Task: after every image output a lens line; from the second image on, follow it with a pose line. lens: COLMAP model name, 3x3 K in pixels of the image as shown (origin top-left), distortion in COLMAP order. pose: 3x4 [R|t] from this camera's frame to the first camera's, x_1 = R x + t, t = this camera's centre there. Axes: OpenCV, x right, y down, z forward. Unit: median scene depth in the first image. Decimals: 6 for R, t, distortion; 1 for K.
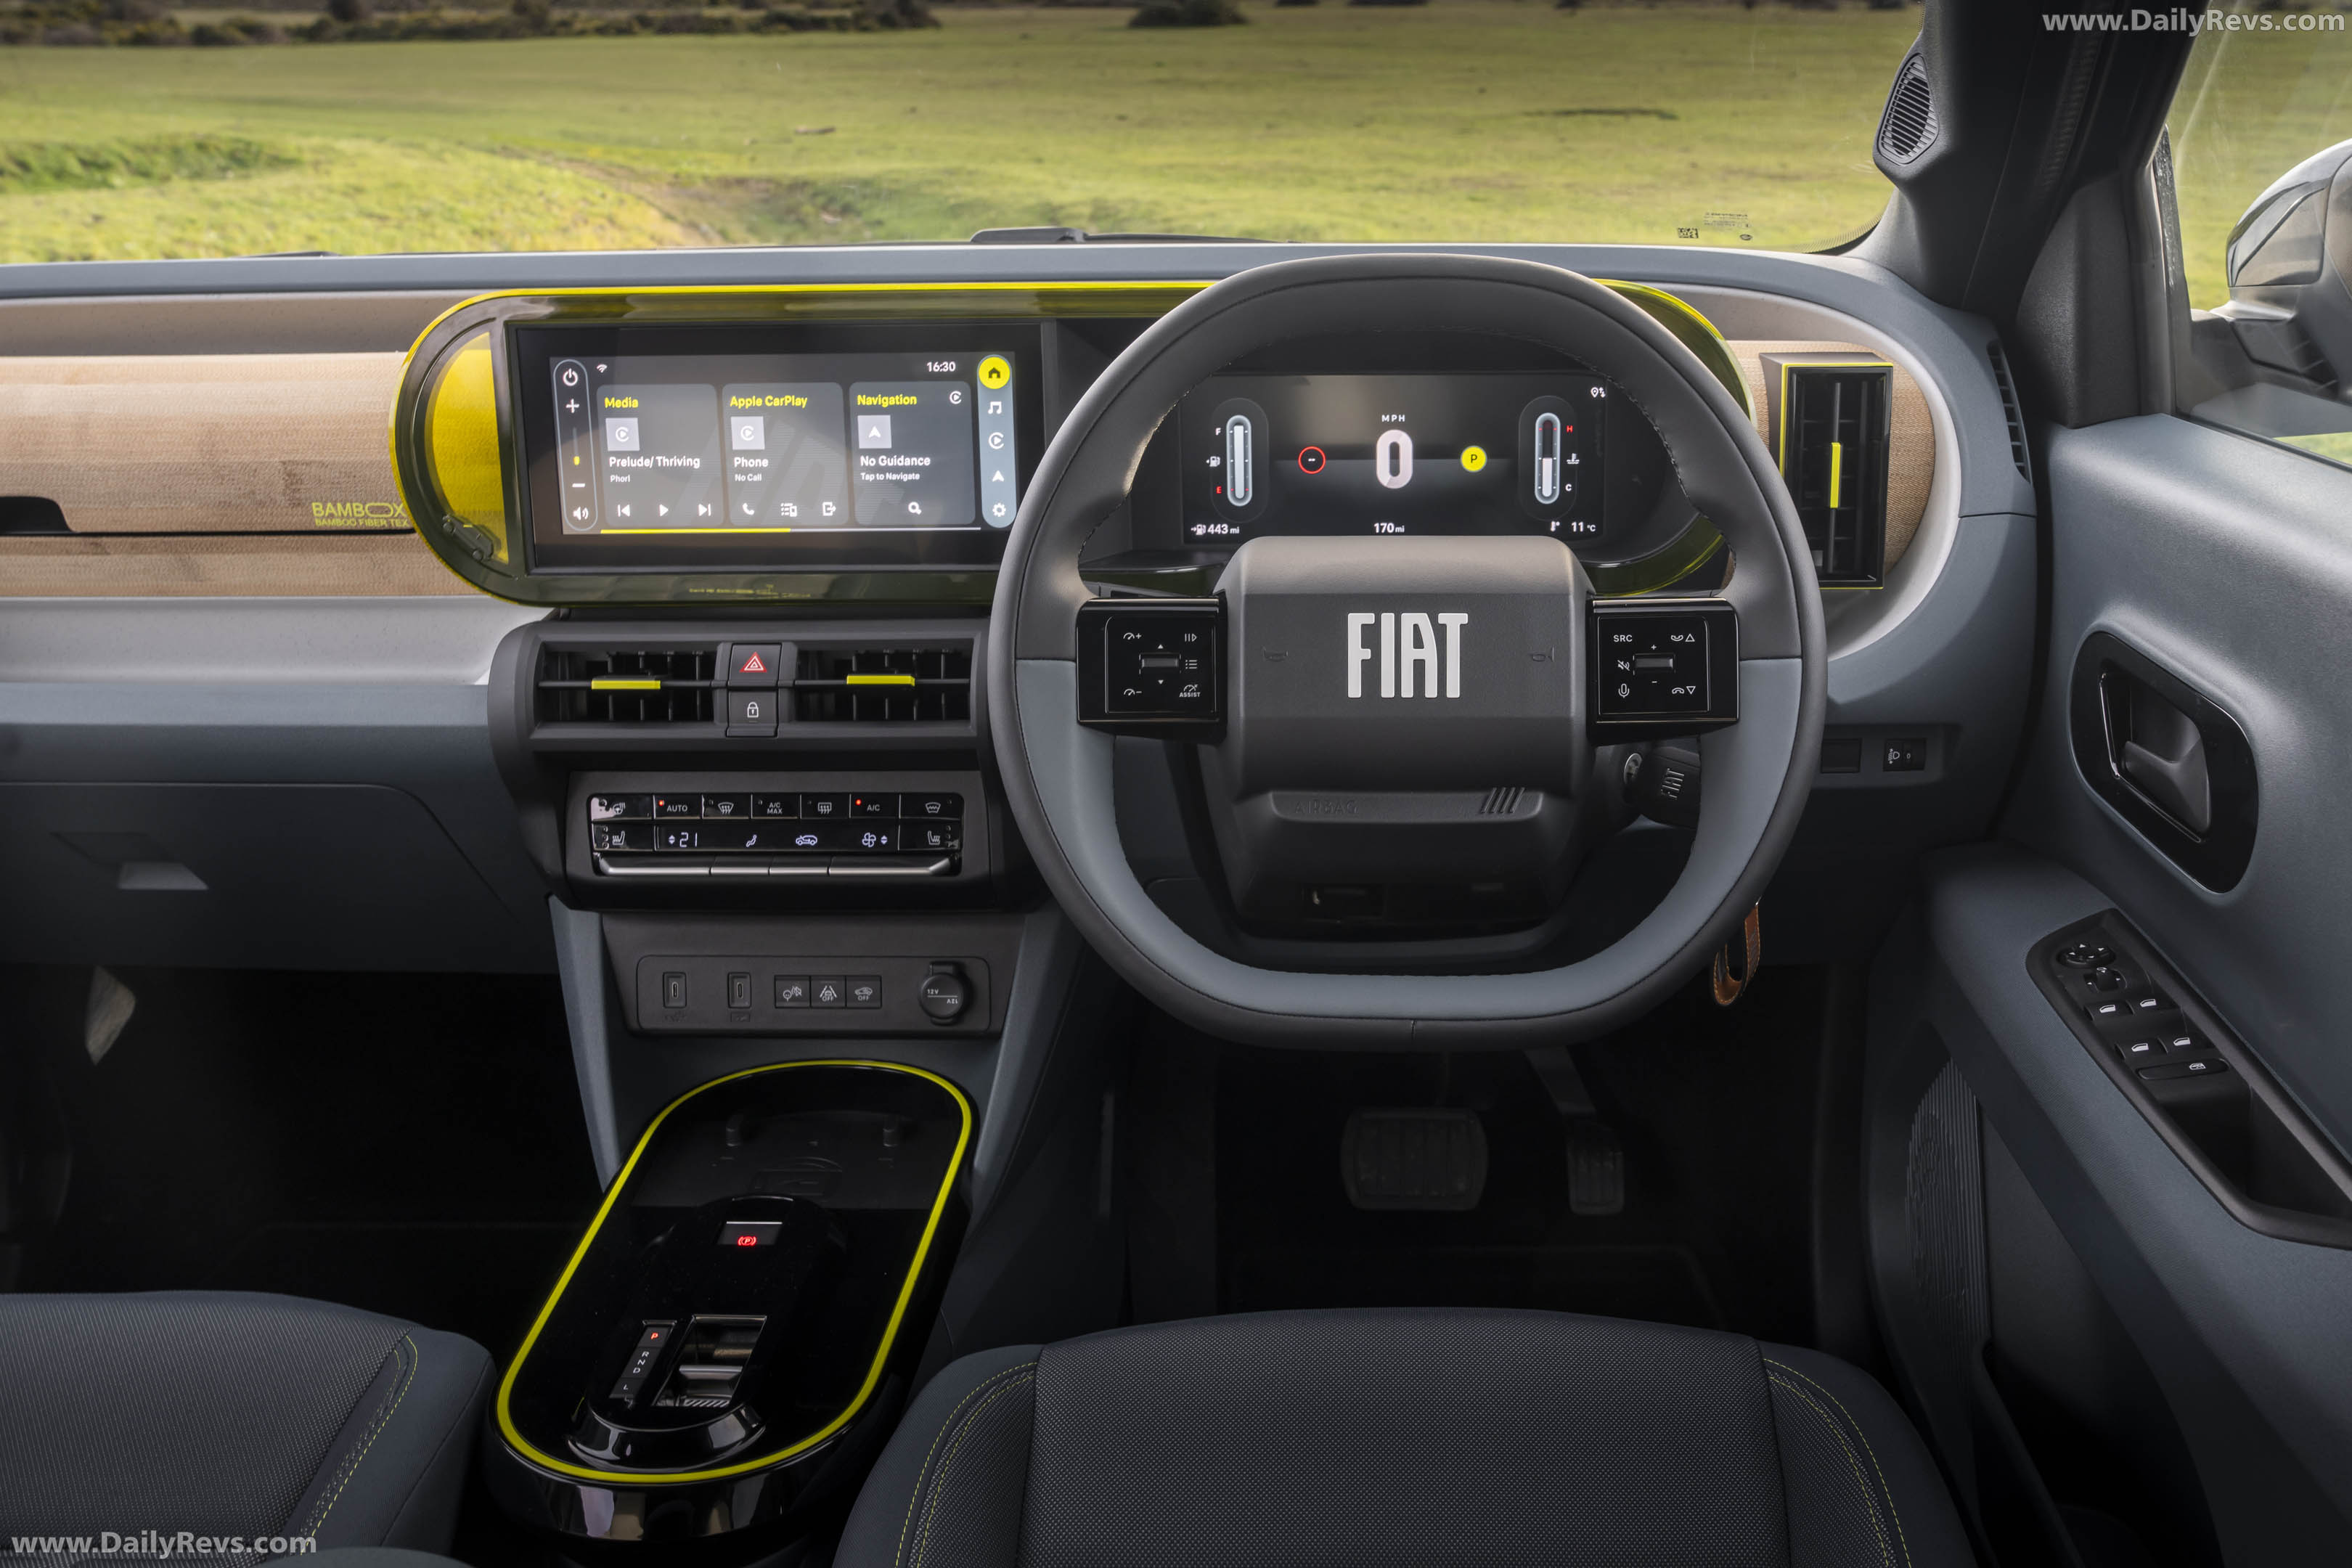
lens RADIAL K [[2309.5, 0, 1389.2], [0, 2309.5, 736.6], [0, 0, 1]] dist [-0.070506, 0.122810]
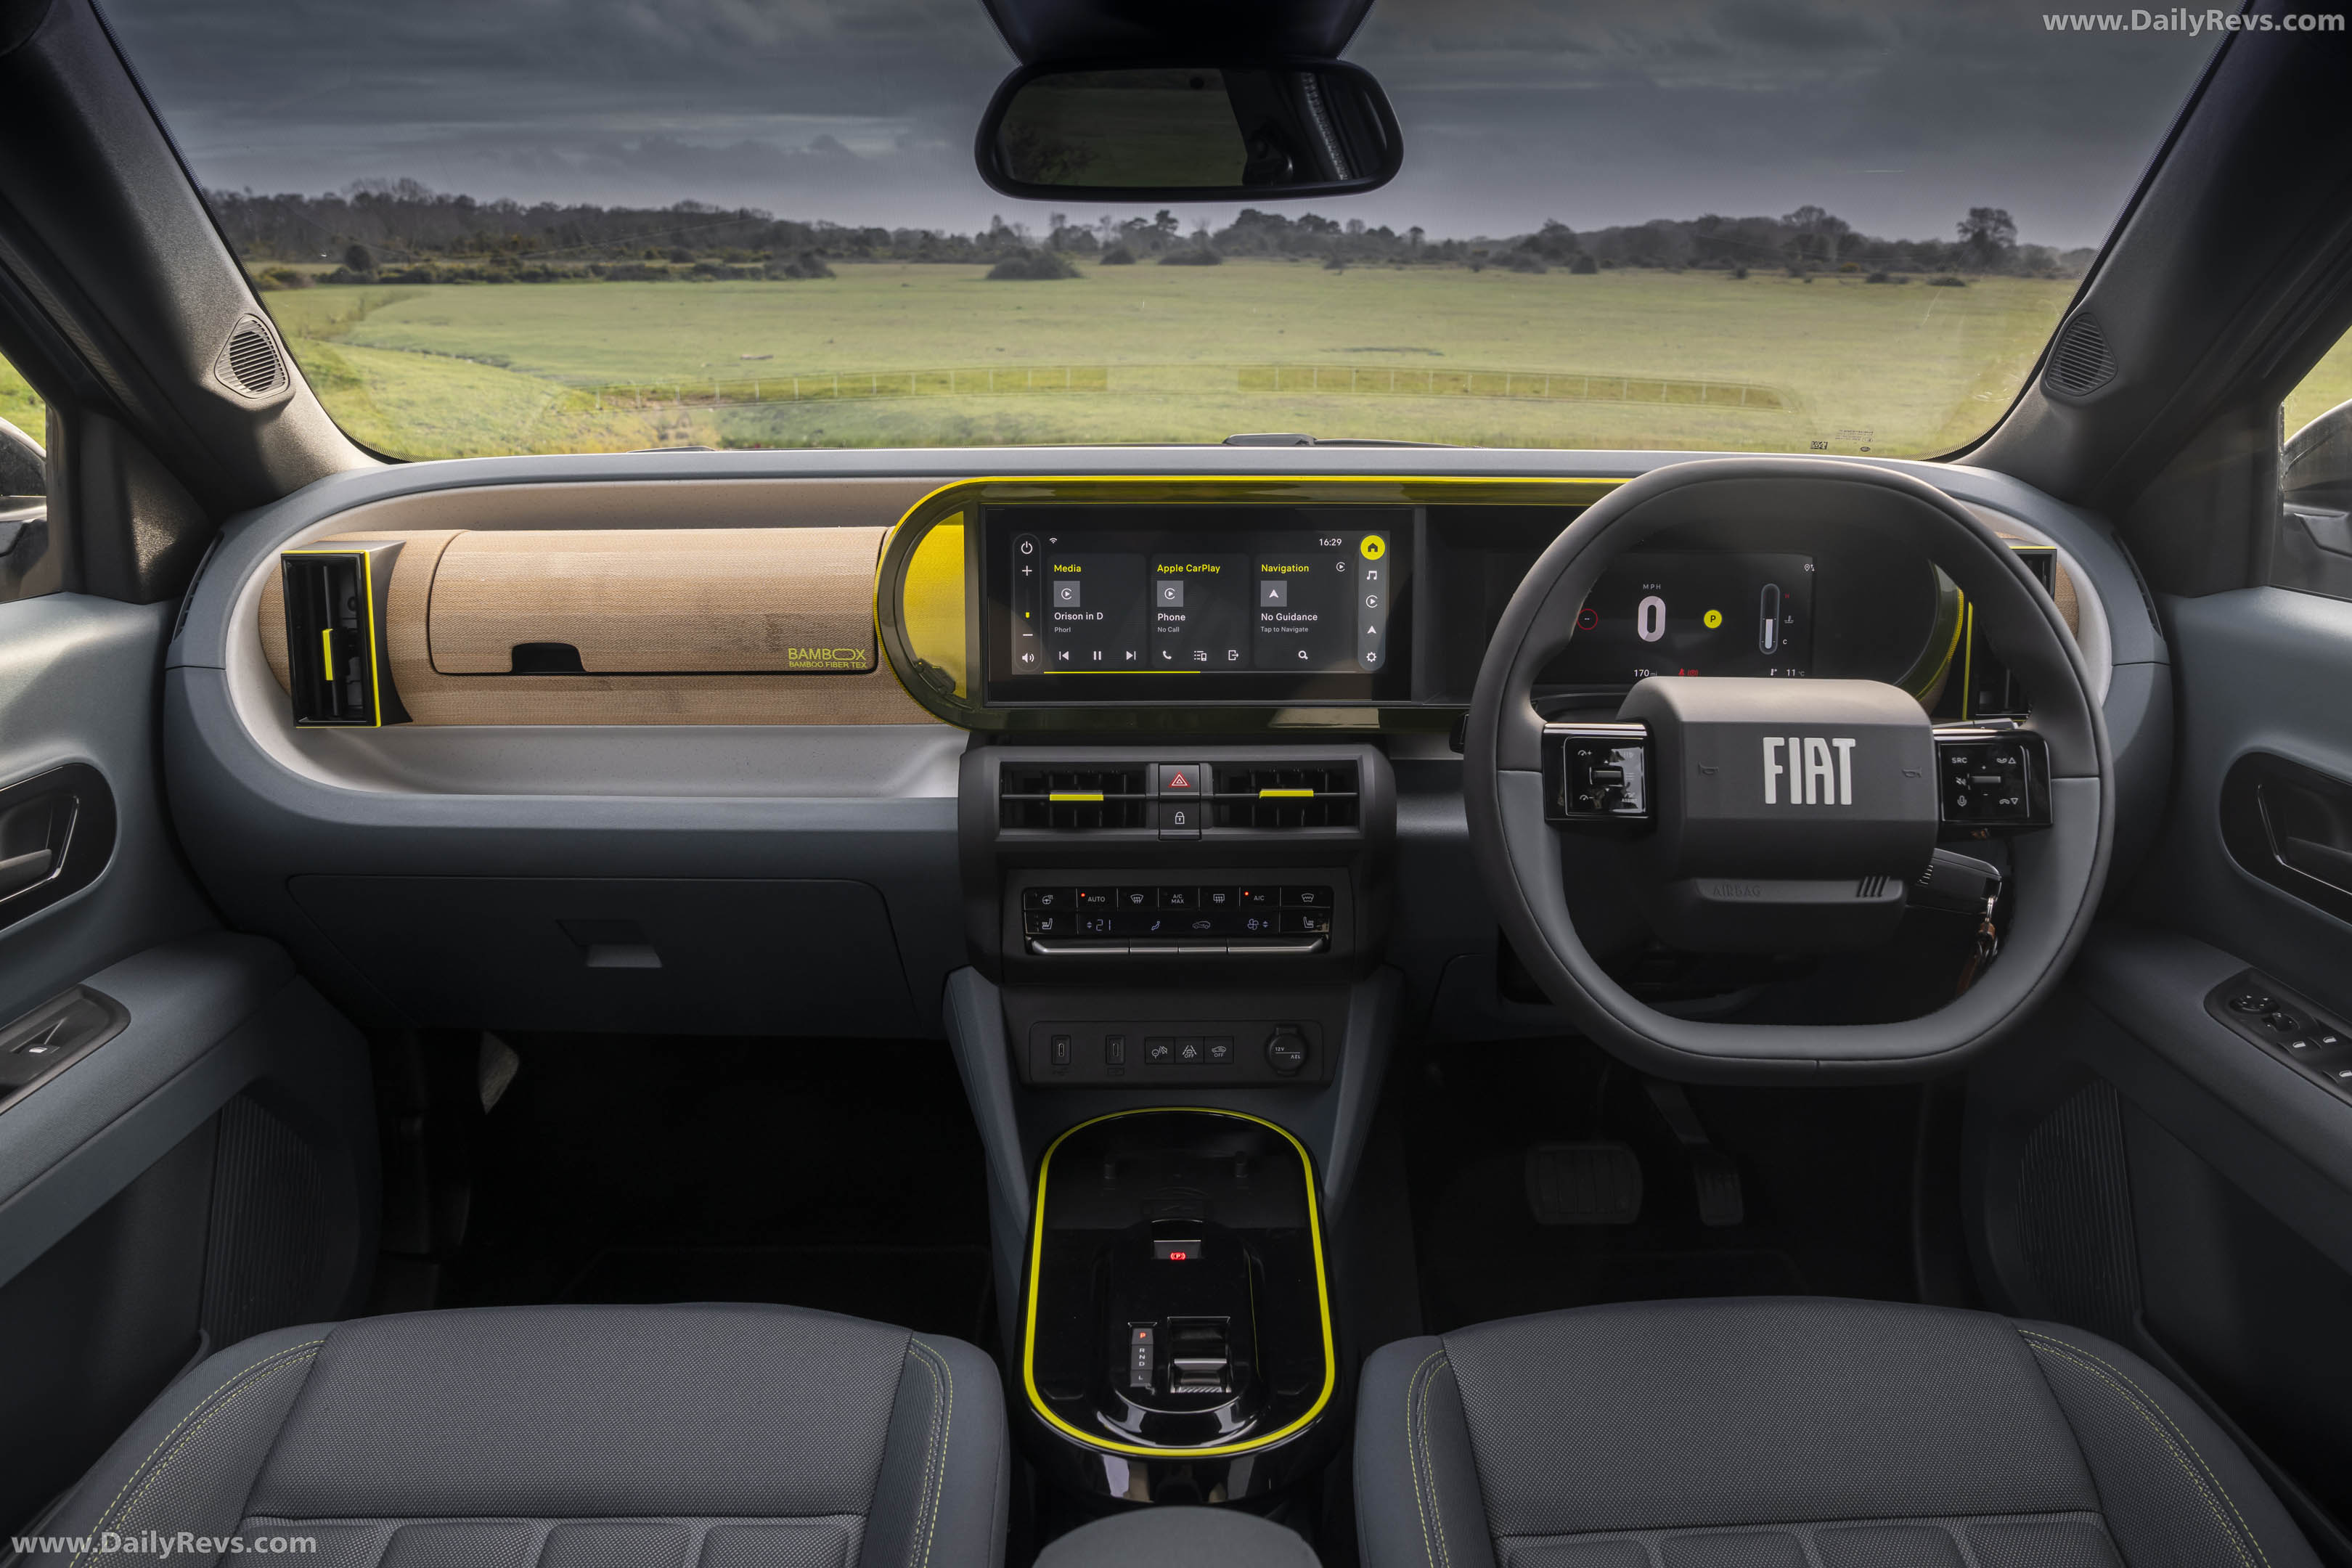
lens RADIAL K [[1884.4, 0, 1217.0], [0, 1884.4, 700.3], [0, 0, 1]] dist [-0.113269, 0.088834]
pose [[0.998680, 0.002146, 0.051327, -0.301674], [0.001956, 0.996815, -0.079725, 0.005835], [-0.051335, 0.079720, 0.995495, -0.006364]]
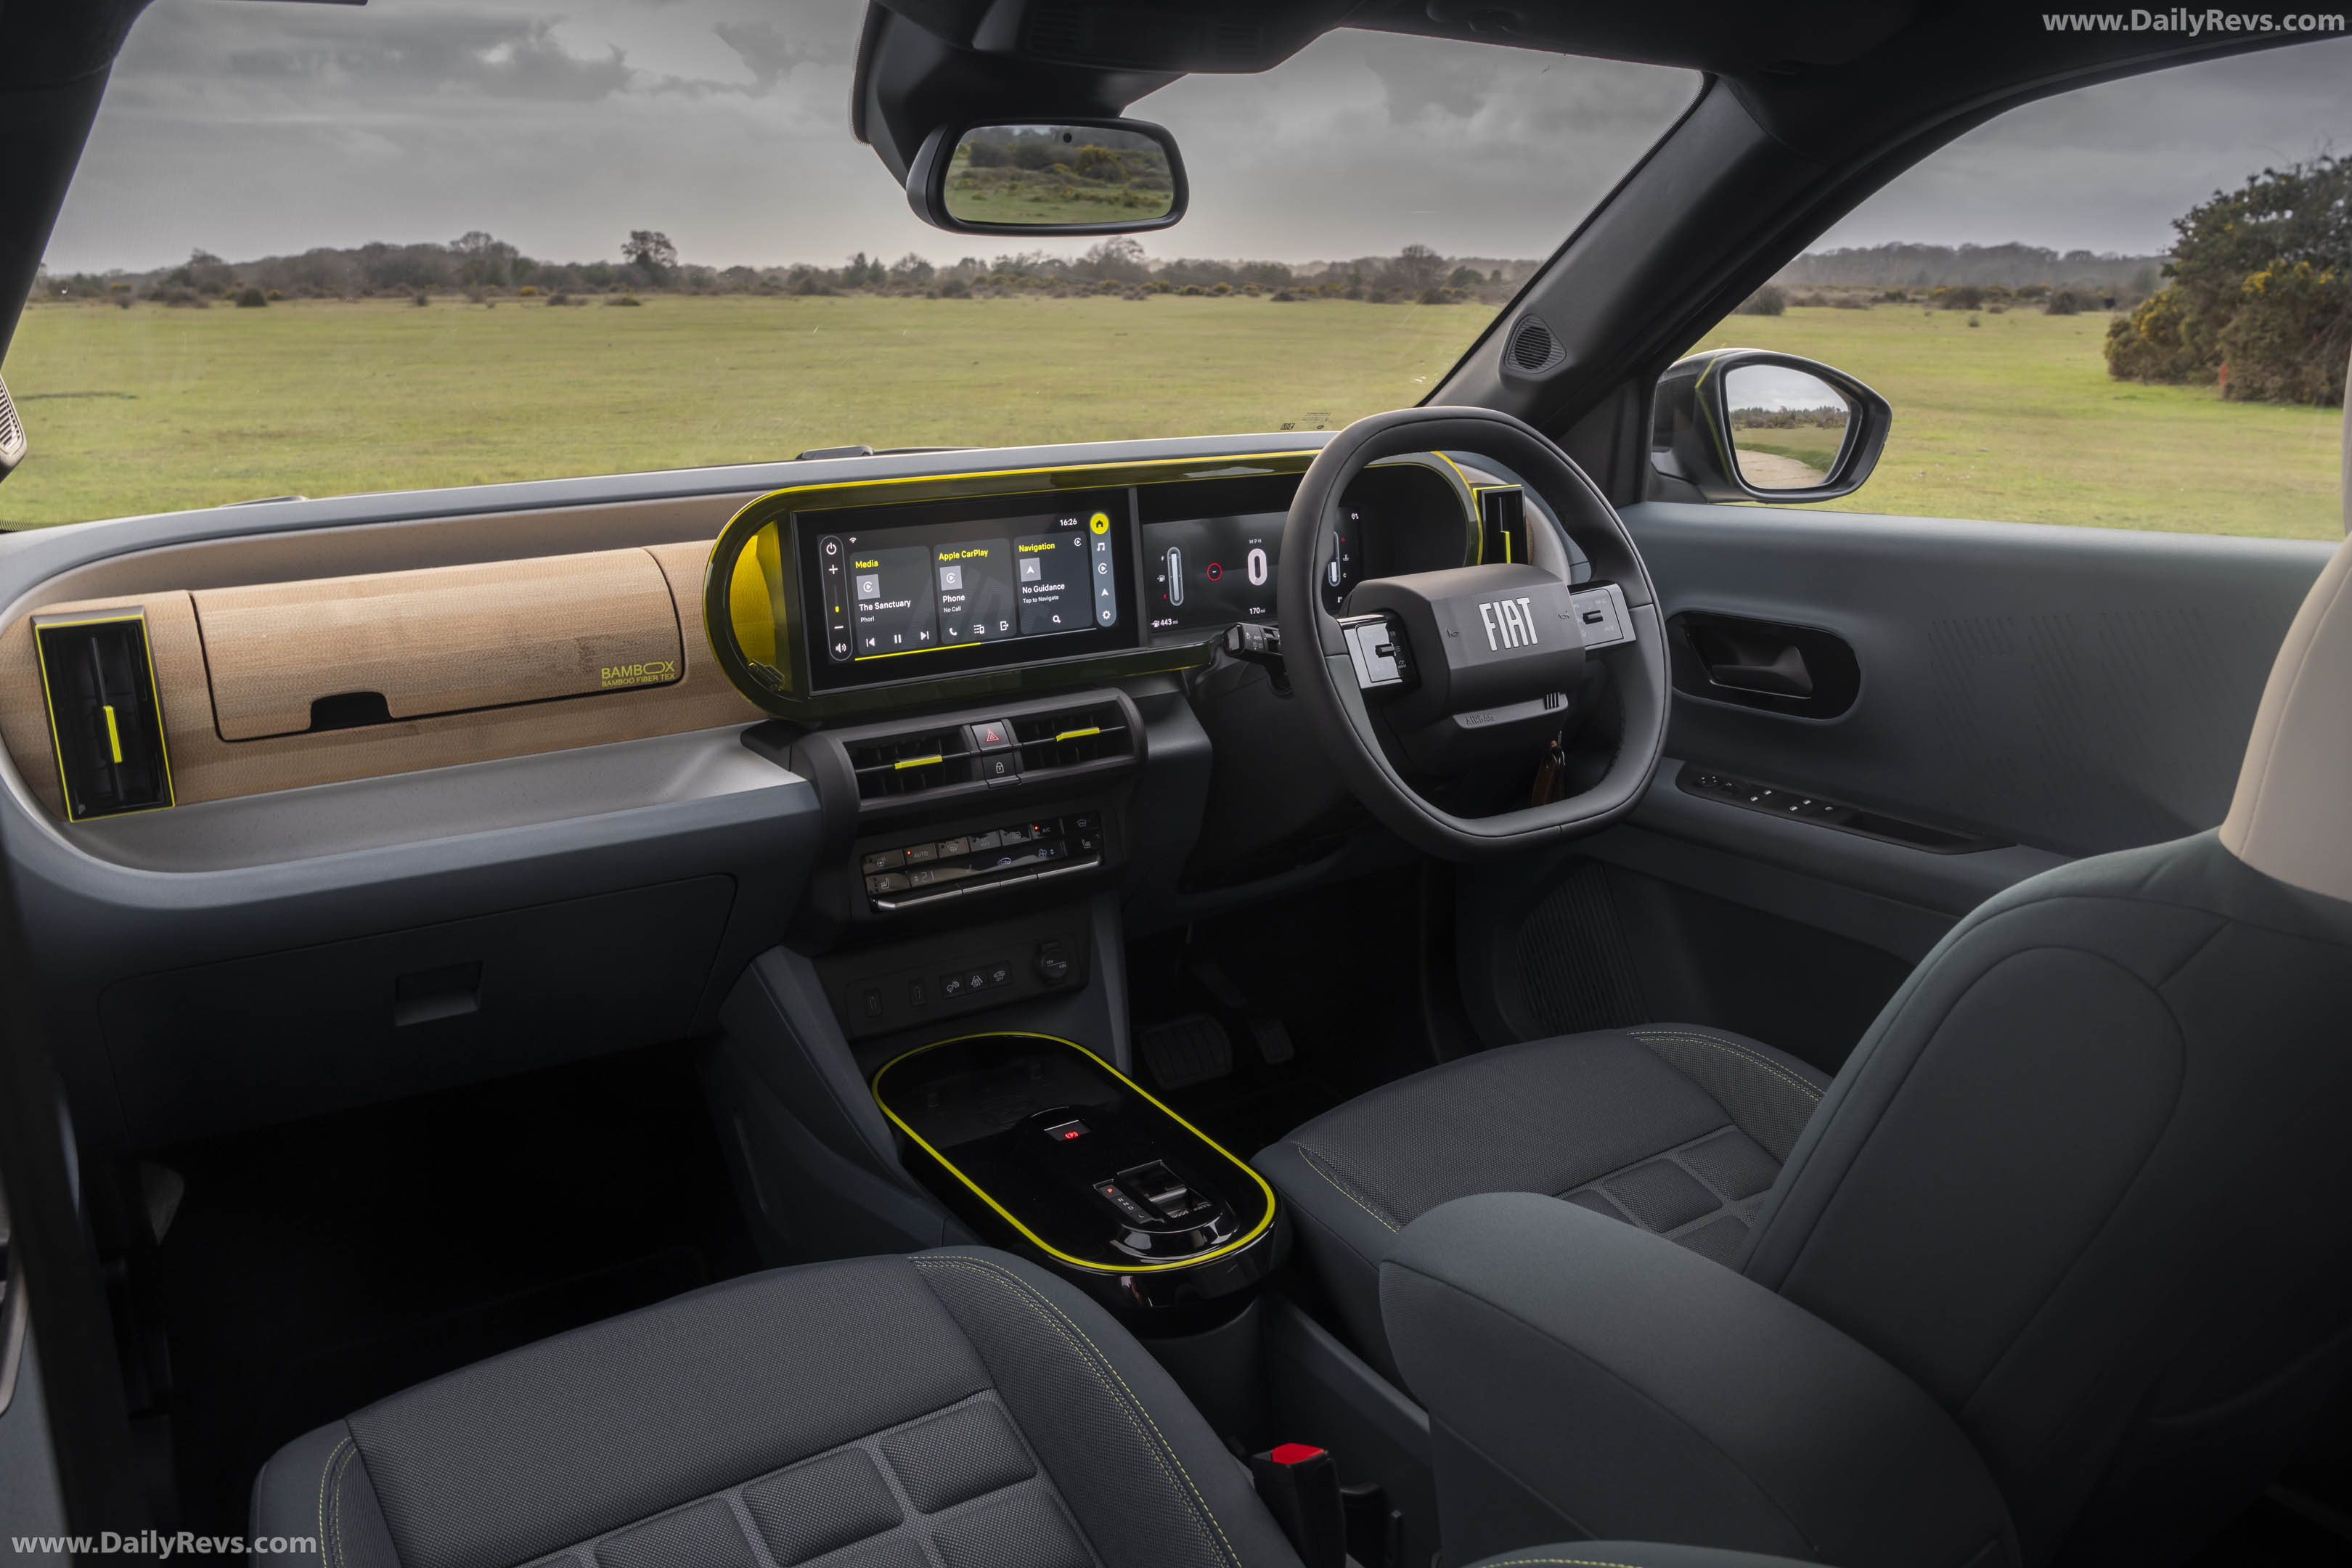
lens RADIAL K [[1884.4, 0, 1217.0], [0, 1884.4, 700.3], [0, 0, 1]] dist [-0.113269, 0.088834]
pose [[0.808057, -0.123917, 0.575925, -0.813361], [0.180686, 0.982640, -0.042086, 0.020390], [-0.560711, 0.138069, 0.816419, -0.030084]]
